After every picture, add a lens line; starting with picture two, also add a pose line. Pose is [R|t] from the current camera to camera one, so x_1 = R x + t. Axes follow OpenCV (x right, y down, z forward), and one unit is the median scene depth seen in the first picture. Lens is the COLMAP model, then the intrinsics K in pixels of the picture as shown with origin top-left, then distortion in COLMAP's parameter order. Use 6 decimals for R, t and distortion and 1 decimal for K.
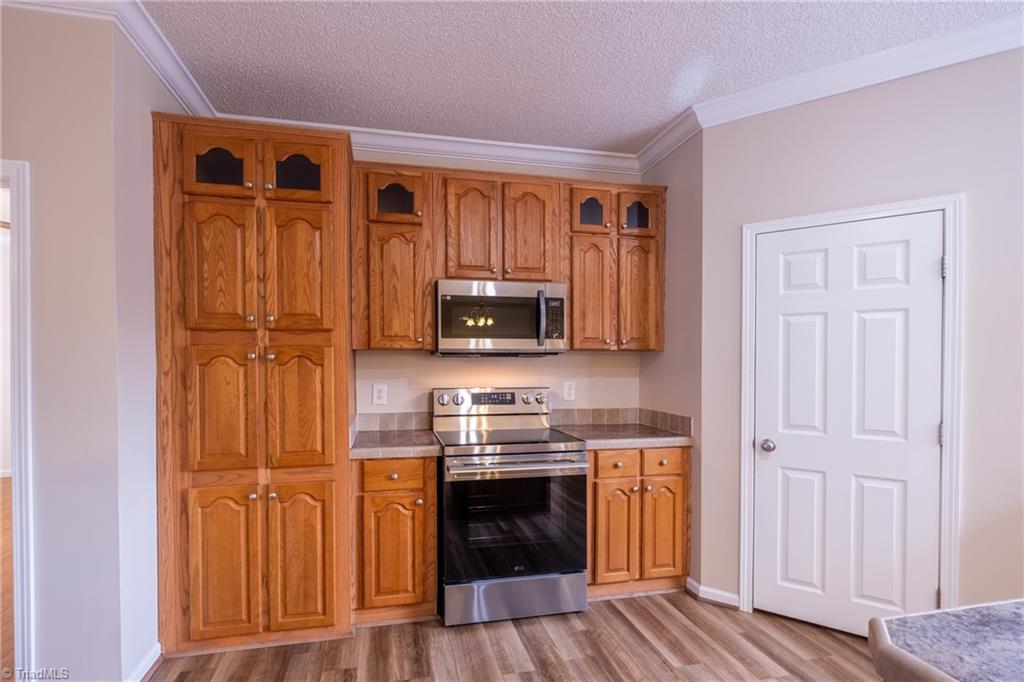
lens RADIAL K [[464.8, 0, 499.3], [0, 464.8, 363.4], [0, 0, 1]] dist [0.000536, 0.000083]
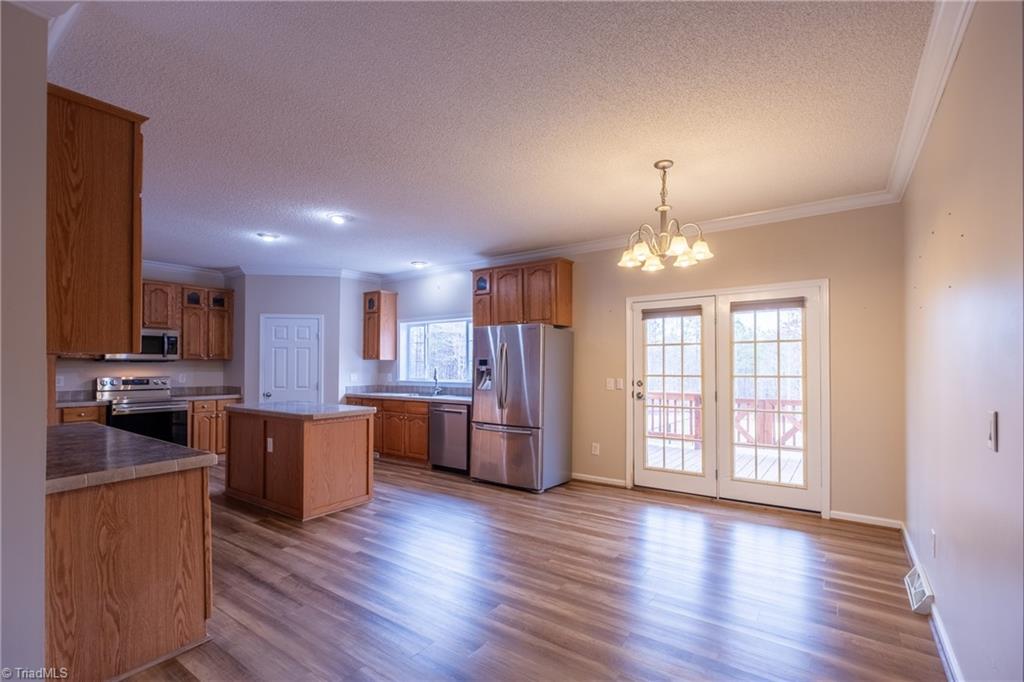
lens RADIAL K [[446.9, 0, 523.9], [0, 446.9, 360.6], [0, 0, 1]] dist [-0.001250, -0.000135]
pose [[0.727539, 0.006192, 0.686039, -0.134984], [0.002208, 0.999933, -0.011366, 0.006305], [-0.686063, 0.009784, 0.727476, -1.852845]]
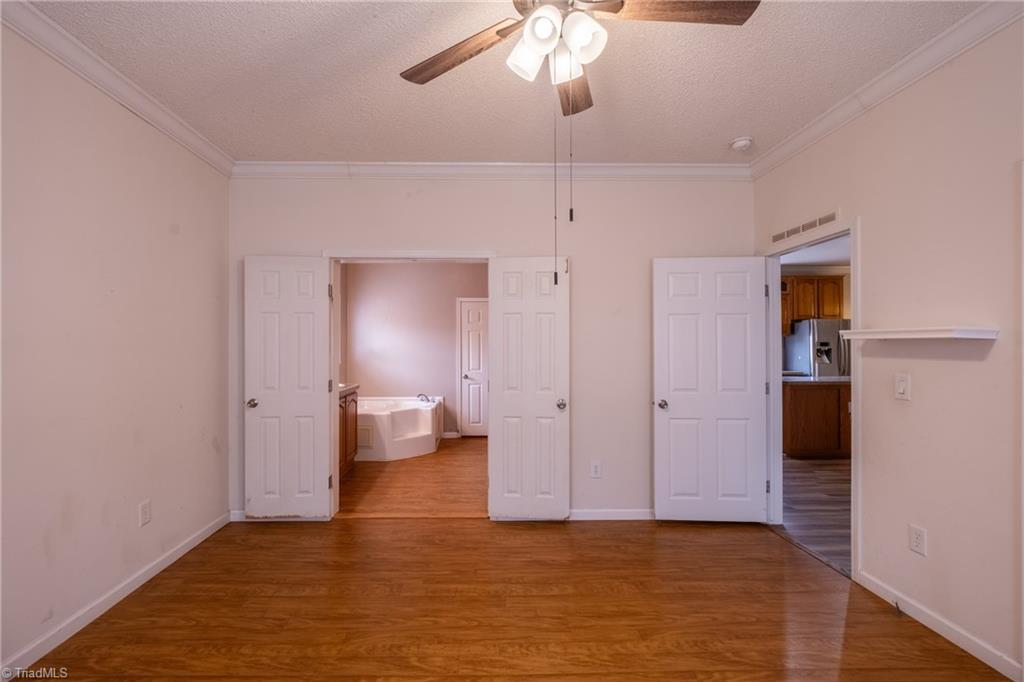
lens RADIAL K [[466.1, 0, 476.0], [0, 466.1, 345.1], [0, 0, 1]] dist [-0.000032, -0.000072]
pose [[0.202030, 0.004587, 0.979369, -2.244082], [0.006043, 0.999964, -0.005930, 0.001701], [-0.979361, 0.007116, 0.201995, 1.272204]]
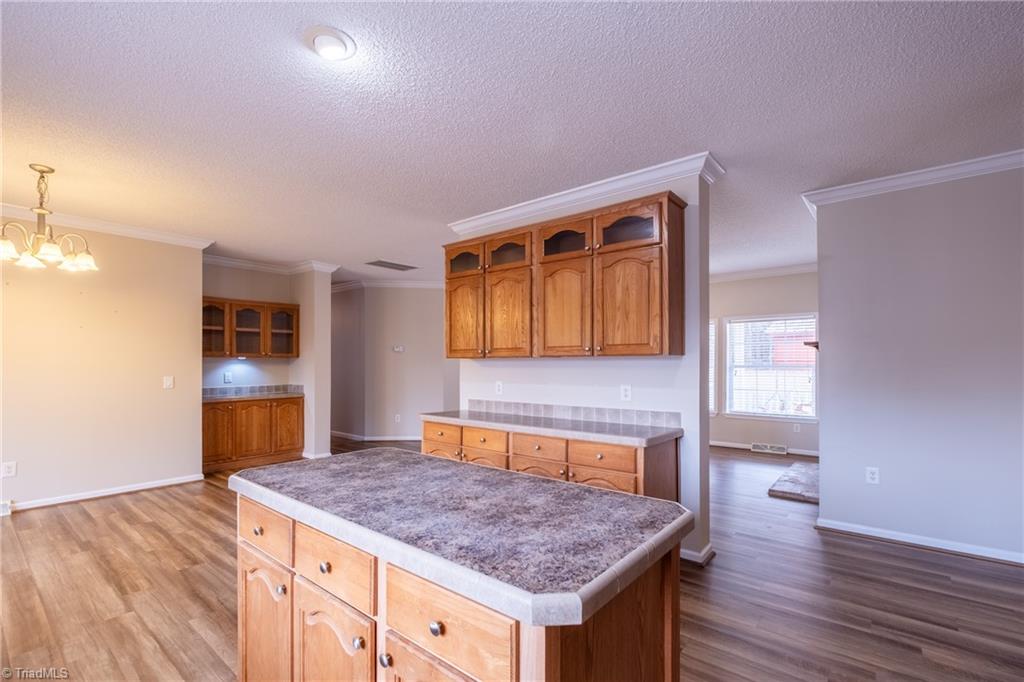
lens RADIAL K [[446.9, 0, 511.6], [0, 446.9, 367.2], [0, 0, 1]] dist [-0.000062, 0.000189]
pose [[-0.789418, 0.005986, -0.613826, 0.706910], [-0.003258, 0.999898, 0.013941, -0.007852], [0.613847, 0.013005, -0.789318, 0.572824]]
